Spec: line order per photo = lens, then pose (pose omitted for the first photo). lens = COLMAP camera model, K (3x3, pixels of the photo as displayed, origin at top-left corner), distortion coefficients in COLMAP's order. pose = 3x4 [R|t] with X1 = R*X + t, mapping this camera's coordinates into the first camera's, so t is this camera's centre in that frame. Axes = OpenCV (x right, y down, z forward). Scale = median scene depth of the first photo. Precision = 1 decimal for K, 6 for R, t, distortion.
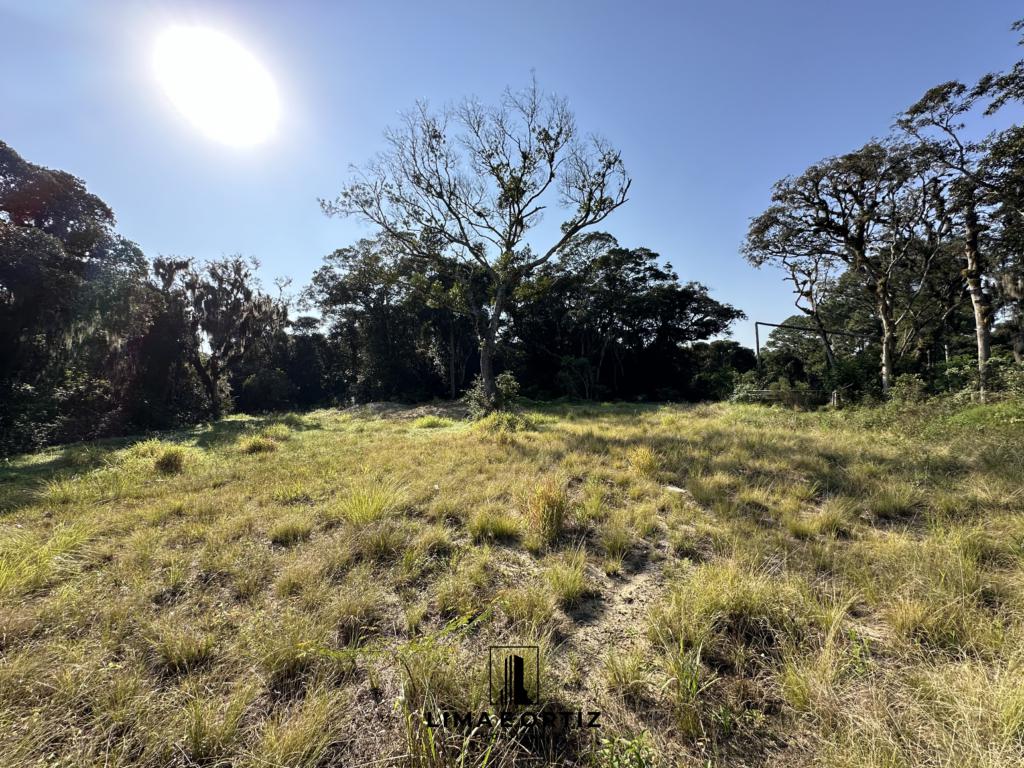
lens RADIAL K [[408.1, 0, 512.5], [0, 408.1, 381.1], [0, 0, 1]] dist [-0.004826, 0.000987]
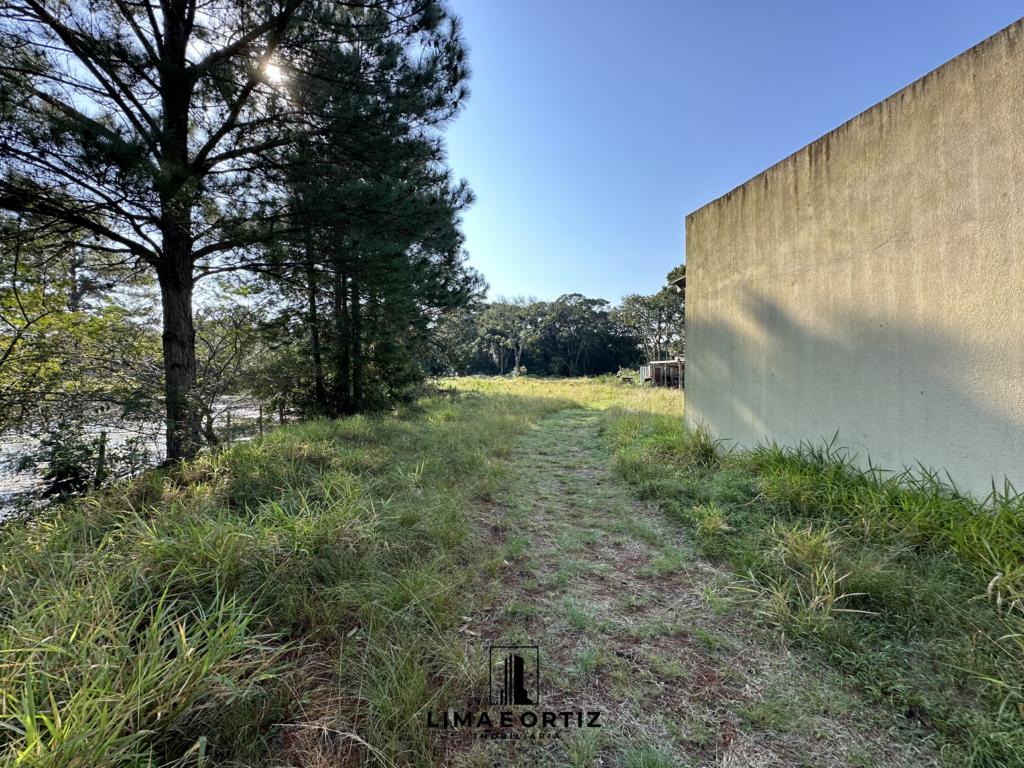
lens RADIAL K [[408.1, 0, 518.4], [0, 408.1, 381.7], [0, 0, 1]] dist [-0.004826, 0.000987]
pose [[0.997553, 0.032609, -0.061843, 0.158586], [-0.029472, 0.998264, 0.050986, -0.063492], [0.063398, -0.049038, 0.996783, -2.431404]]
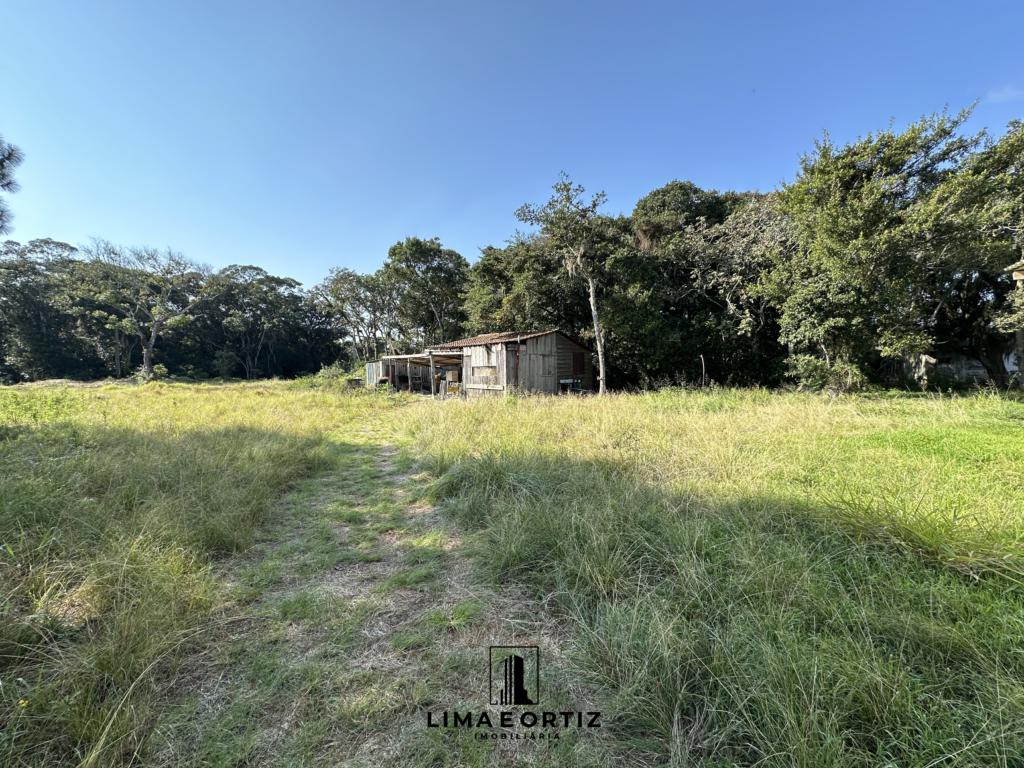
lens RADIAL K [[408.1, 0, 512.7], [0, 408.1, 382.8], [0, 0, 1]] dist [-0.004826, 0.000987]
pose [[0.795639, -0.000788, 0.605771, 0.160508], [-0.026347, 0.999008, 0.035905, -0.047404], [-0.605198, -0.044527, 0.794829, -1.791123]]
